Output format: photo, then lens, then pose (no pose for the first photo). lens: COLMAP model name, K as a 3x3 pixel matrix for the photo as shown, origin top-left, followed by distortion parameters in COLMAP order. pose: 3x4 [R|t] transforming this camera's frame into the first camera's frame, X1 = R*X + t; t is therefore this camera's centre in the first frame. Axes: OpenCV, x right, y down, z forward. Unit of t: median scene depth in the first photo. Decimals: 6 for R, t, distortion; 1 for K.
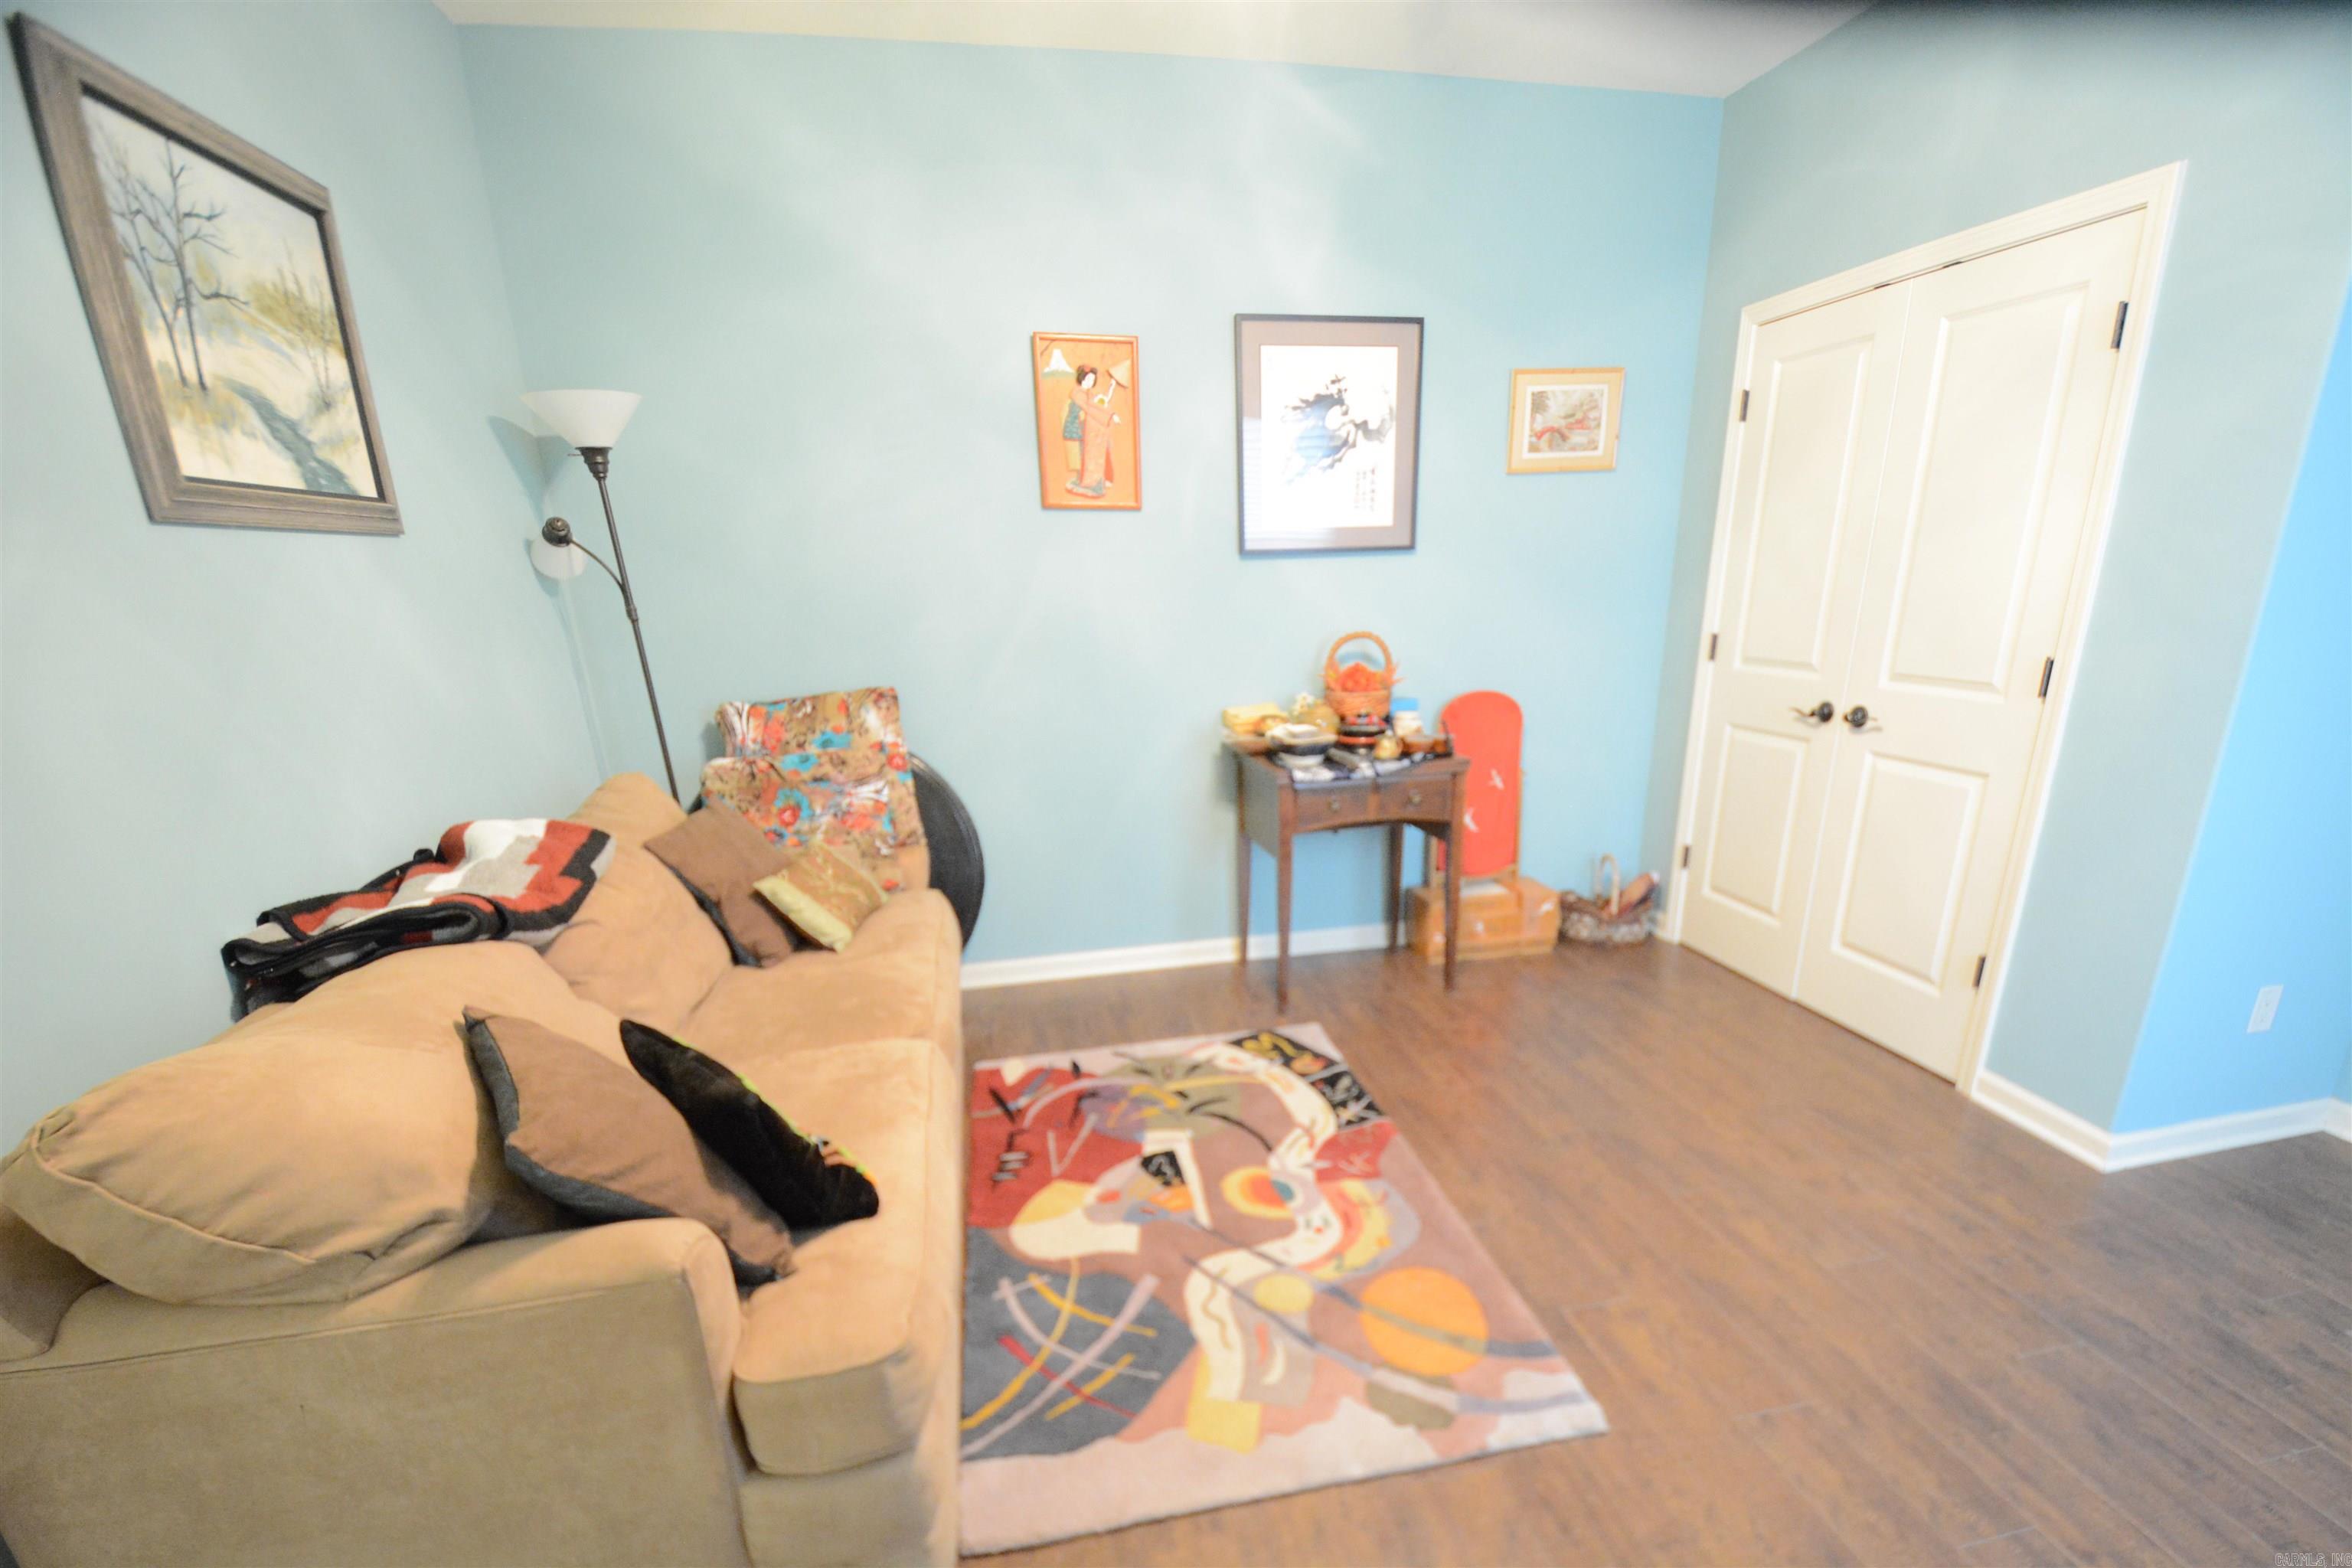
lens RADIAL K [[1048.0, 0, 1211.0], [0, 1048.0, 918.4], [0, 0, 1]] dist [0.019999, -0.019889]
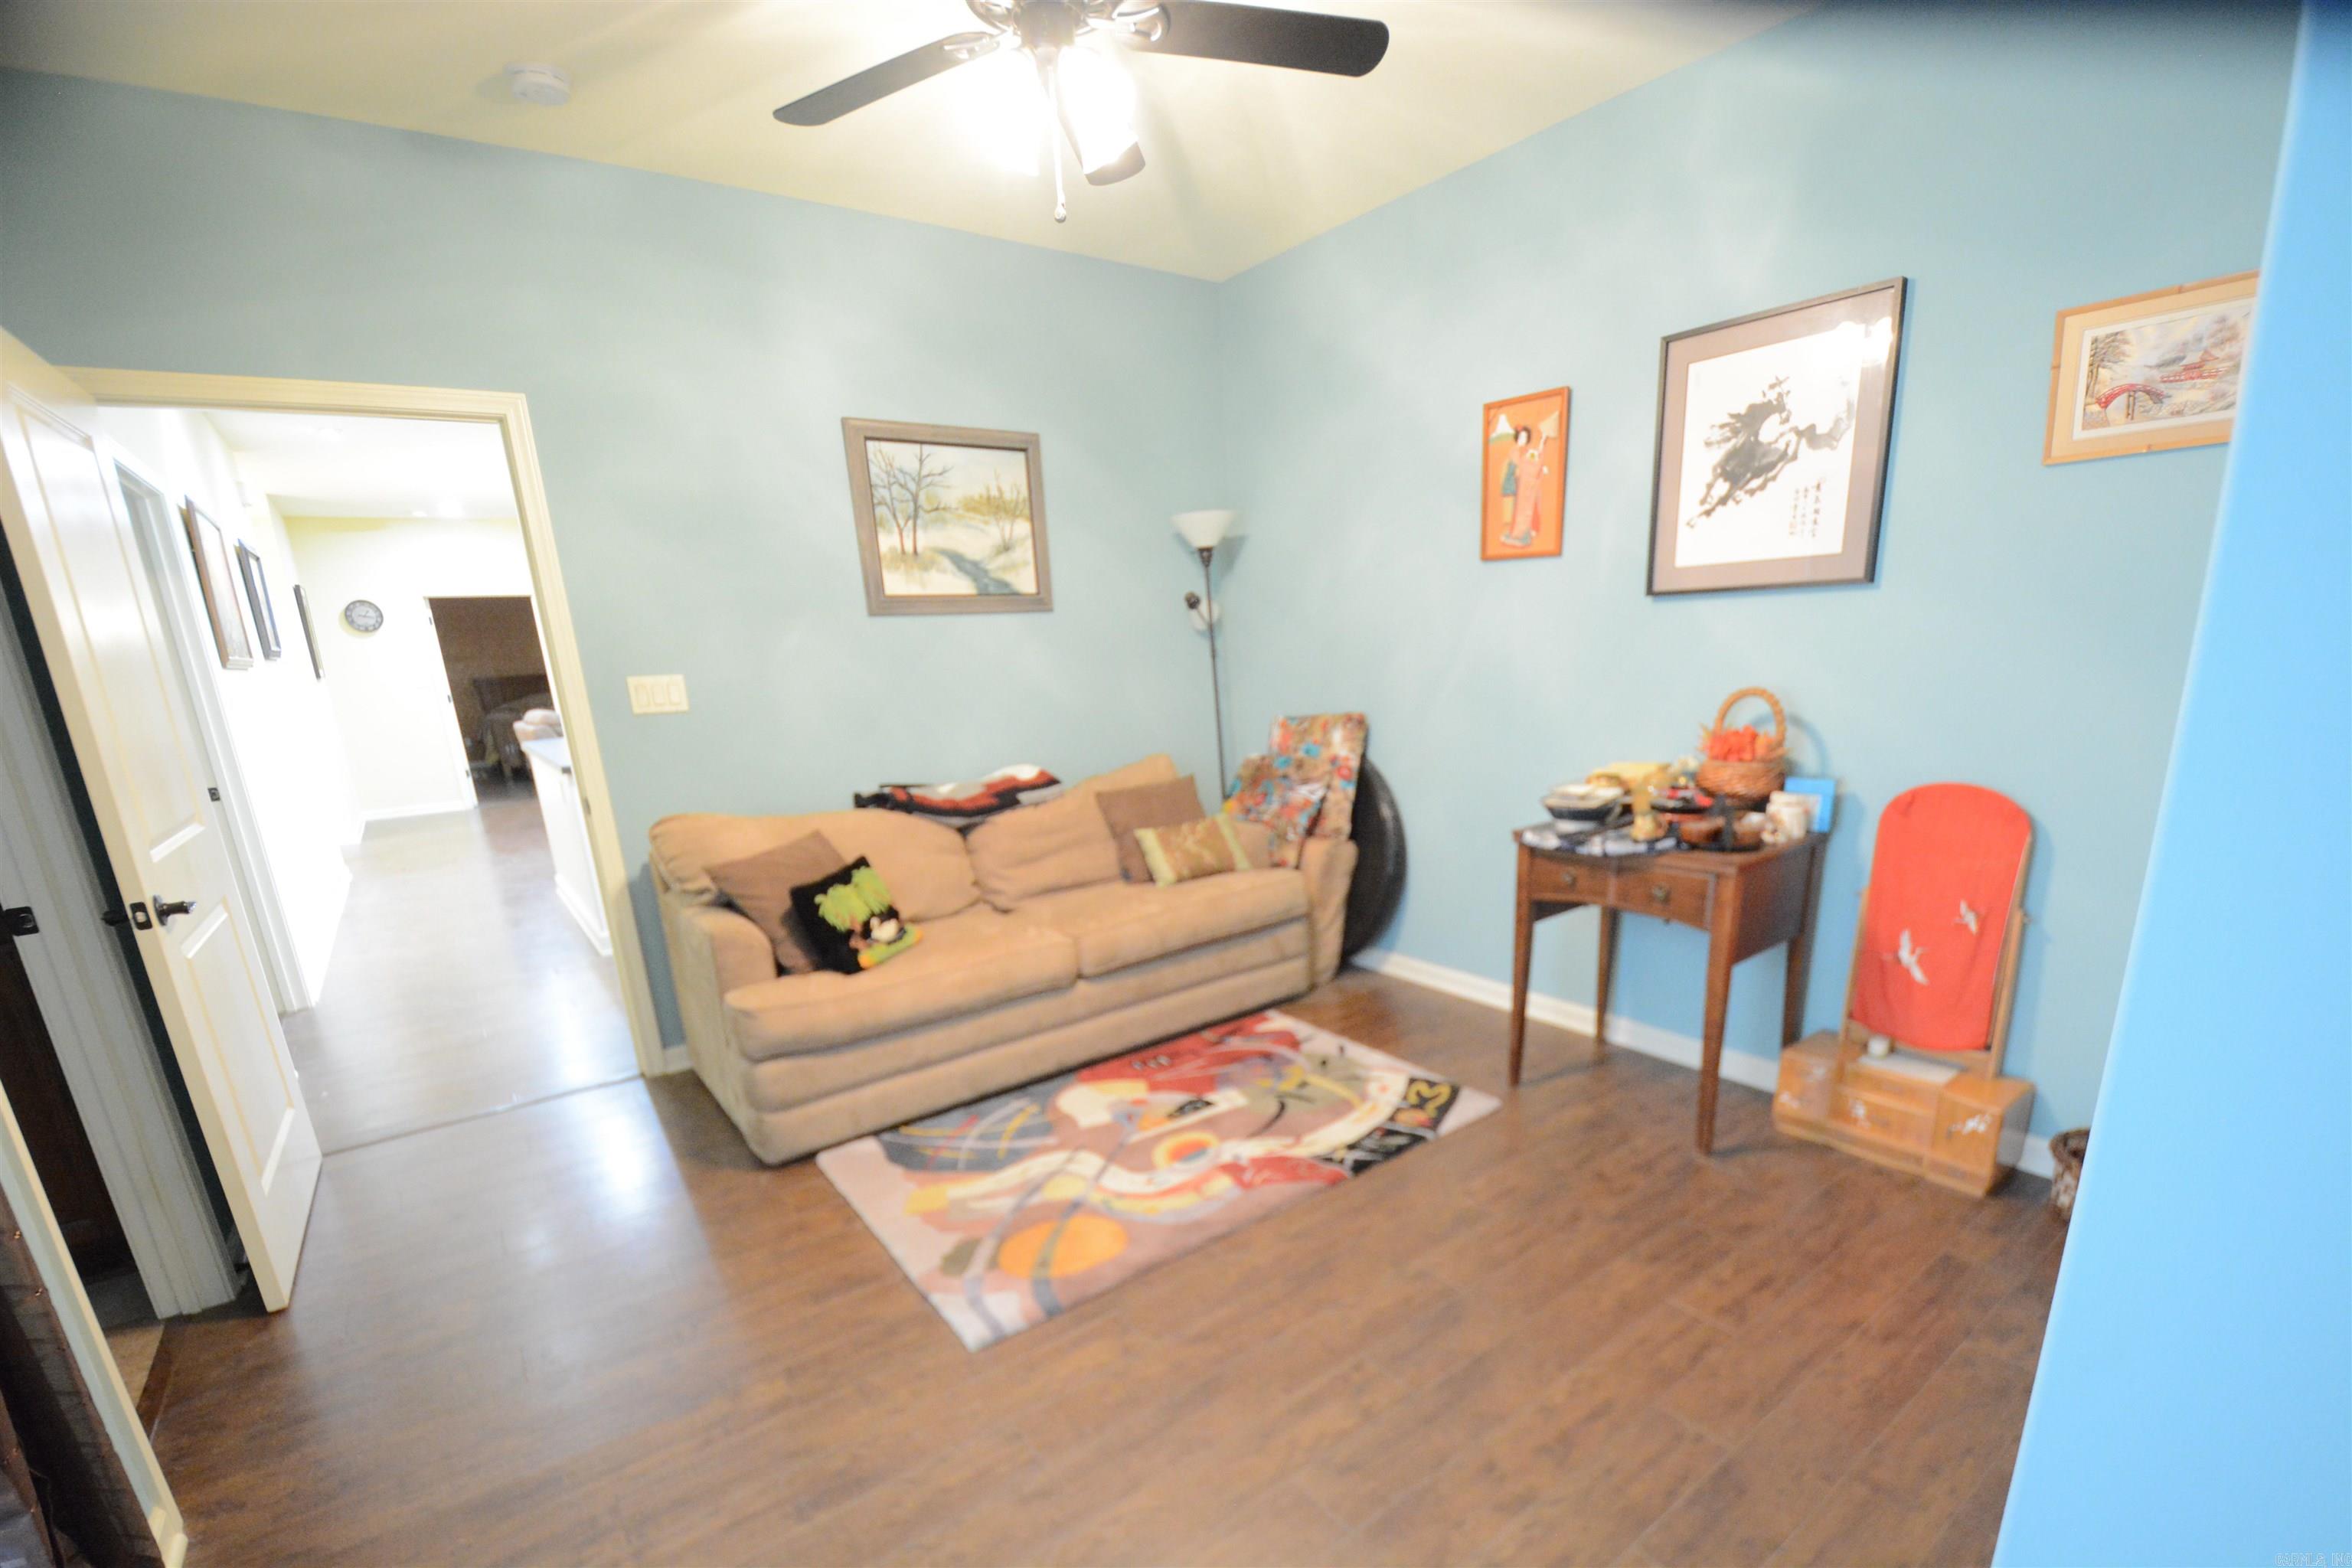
lens RADIAL K [[1028.6, 0, 1223.0], [0, 1028.6, 921.5], [0, 0, 1]] dist [0.001216, -0.018261]
pose [[0.432334, 0.247233, -0.867158, 0.755676], [-0.254441, 0.956047, 0.145720, -0.123900], [0.865071, 0.157641, 0.476237, 0.330177]]
